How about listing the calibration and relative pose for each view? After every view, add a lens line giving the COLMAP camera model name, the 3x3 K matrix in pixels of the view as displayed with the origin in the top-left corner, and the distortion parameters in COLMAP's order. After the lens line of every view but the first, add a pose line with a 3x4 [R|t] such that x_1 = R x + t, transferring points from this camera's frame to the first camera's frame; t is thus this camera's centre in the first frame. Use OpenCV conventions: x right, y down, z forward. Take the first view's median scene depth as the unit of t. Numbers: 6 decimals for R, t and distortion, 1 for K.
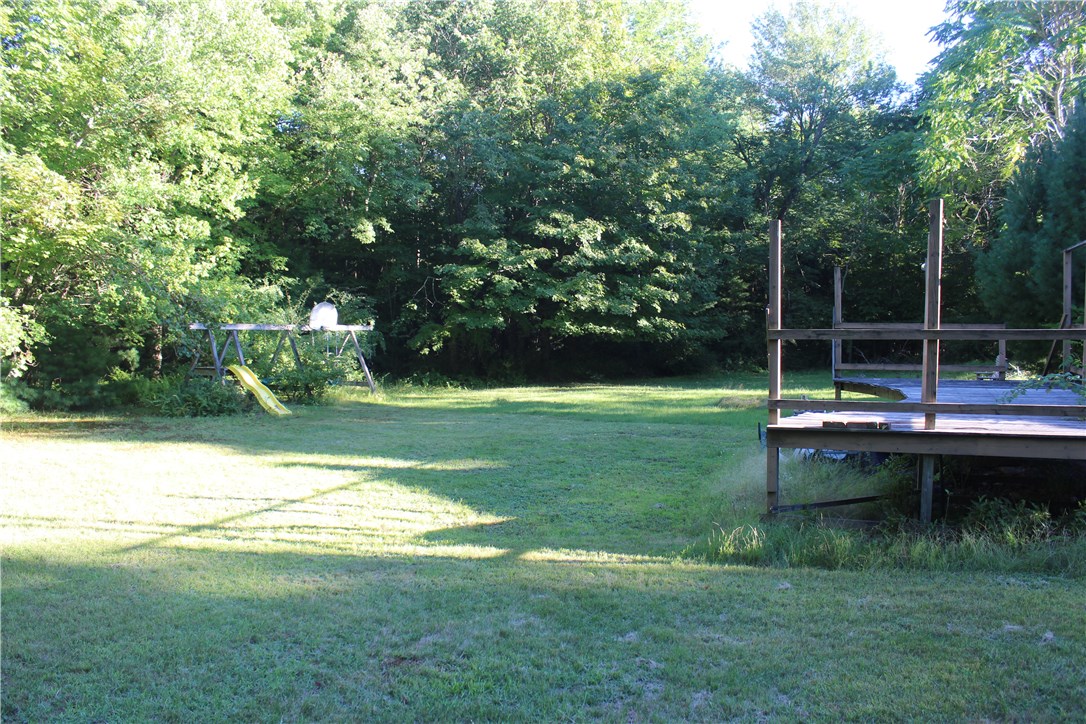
lens RADIAL K [[910.4, 0, 545.1], [0, 910.4, 364.1], [0, 0, 1]] dist [-0.118340, 0.075192]
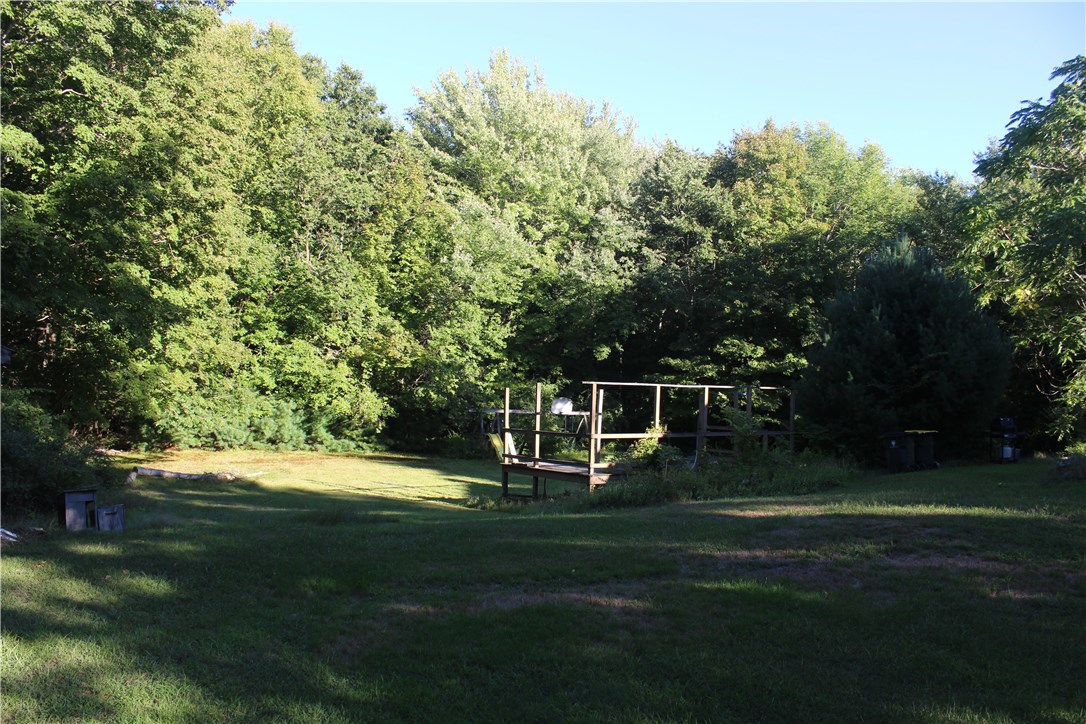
lens RADIAL K [[910.4, 0, 543.5], [0, 910.4, 362.2], [0, 0, 1]] dist [-0.118340, 0.075192]
pose [[0.854154, 0.007469, -0.519967, 0.607133], [-0.051985, 0.996115, -0.071087, -0.013938], [0.517415, 0.087750, 0.851223, -0.440292]]
